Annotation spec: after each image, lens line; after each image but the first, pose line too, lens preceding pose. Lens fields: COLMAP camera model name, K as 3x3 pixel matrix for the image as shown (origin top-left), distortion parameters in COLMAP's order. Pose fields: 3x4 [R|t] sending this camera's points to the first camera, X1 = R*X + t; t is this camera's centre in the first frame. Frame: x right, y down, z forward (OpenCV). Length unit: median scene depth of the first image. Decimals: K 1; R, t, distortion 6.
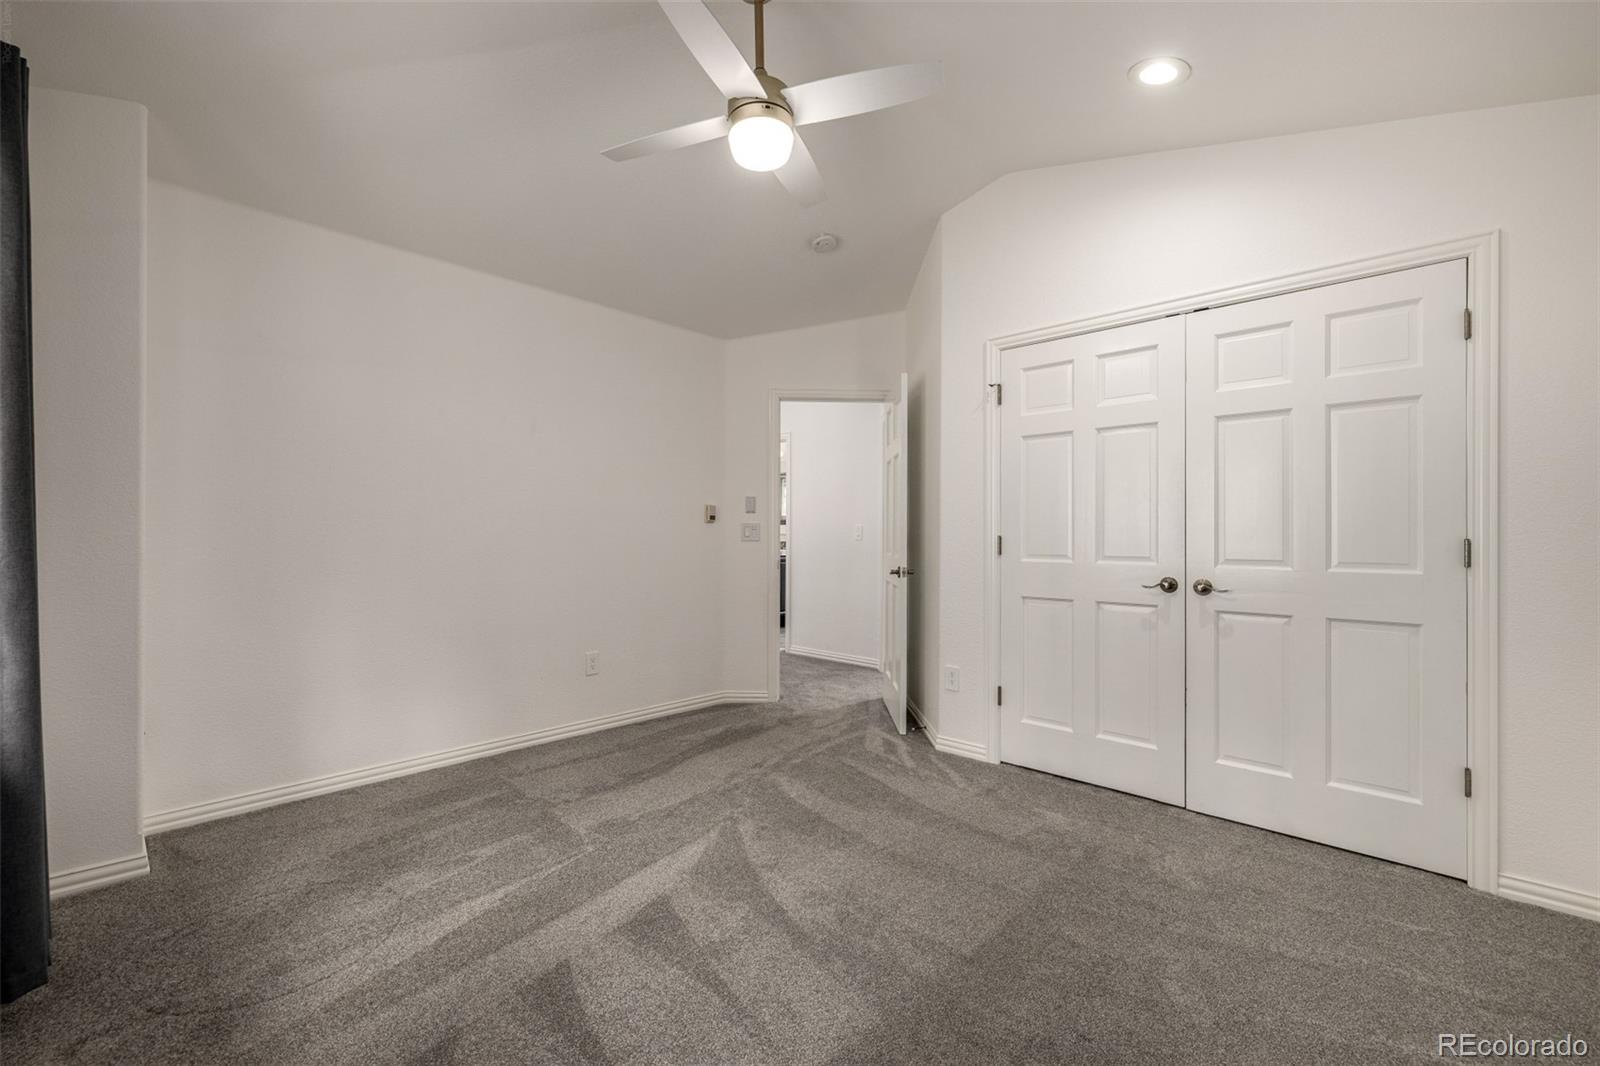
lens RADIAL K [[686.2, 0, 799.1], [0, 686.2, 525.3], [0, 0, 1]] dist [0.000109, 0.000114]
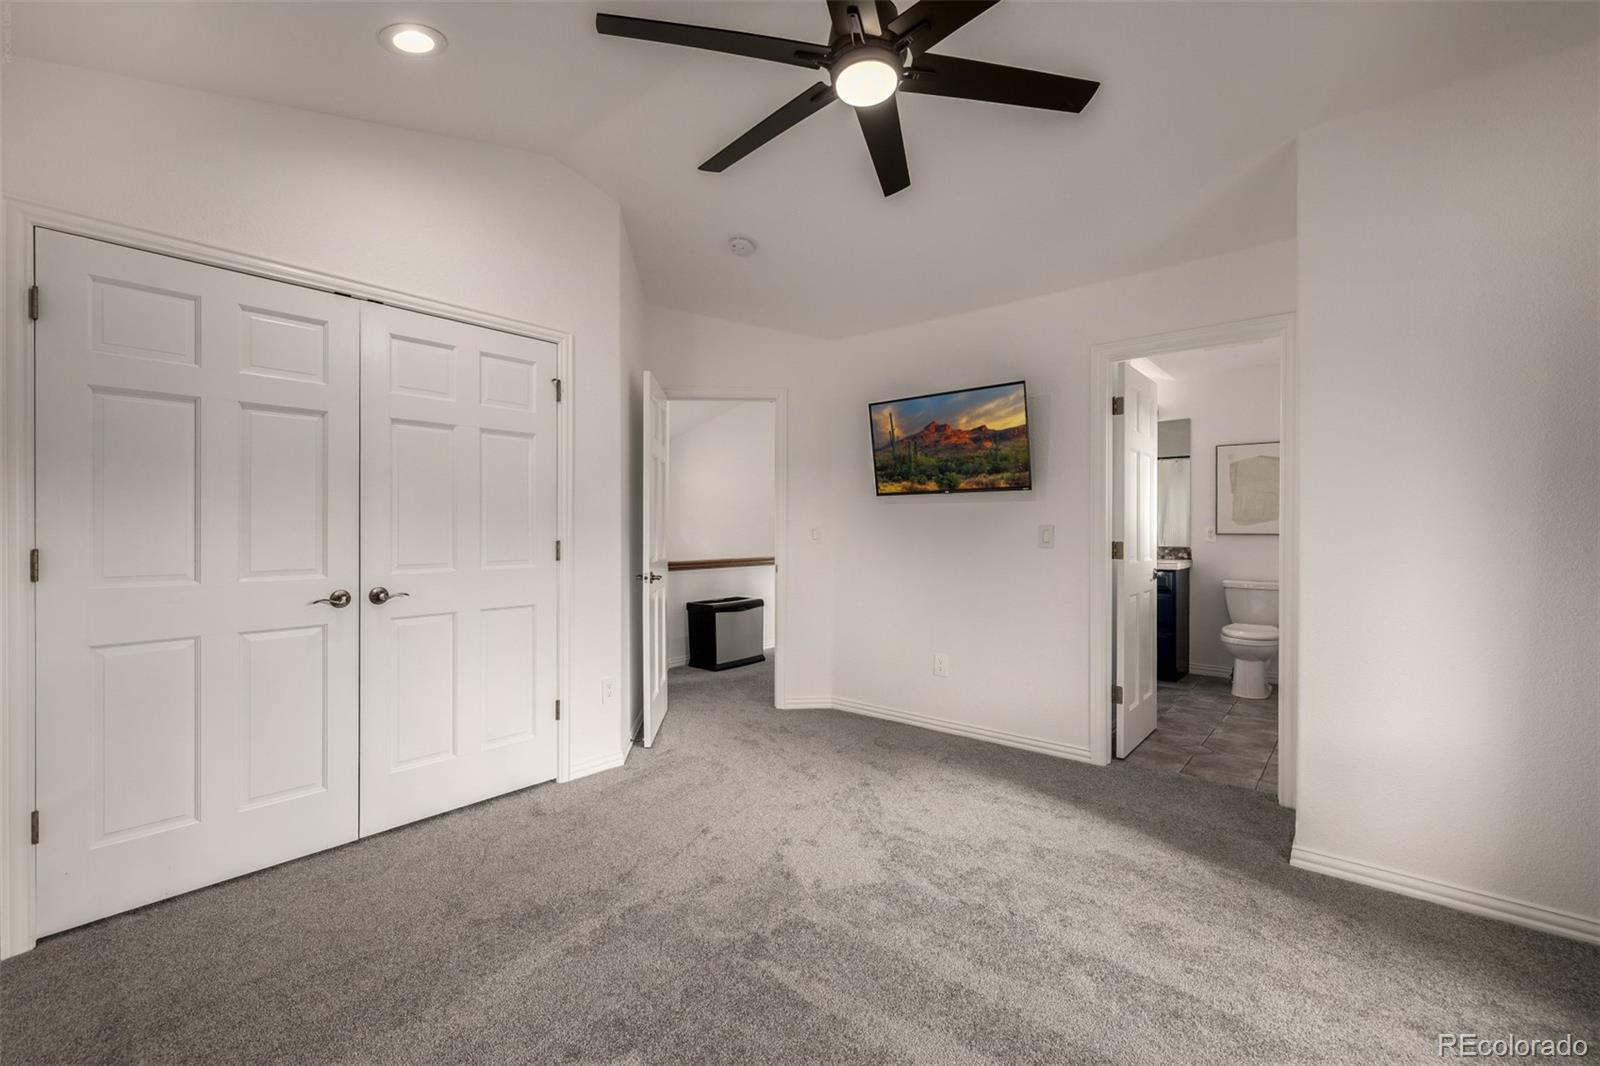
lens RADIAL K [[686.2, 0, 799.1], [0, 686.2, 525.3], [0, 0, 1]] dist [0.000109, 0.000114]
pose [[-0.074000, 0.000602, 0.997258, -0.392211], [-0.014158, 0.999898, -0.001654, -0.015195], [-0.997158, -0.014242, -0.073984, 0.484804]]
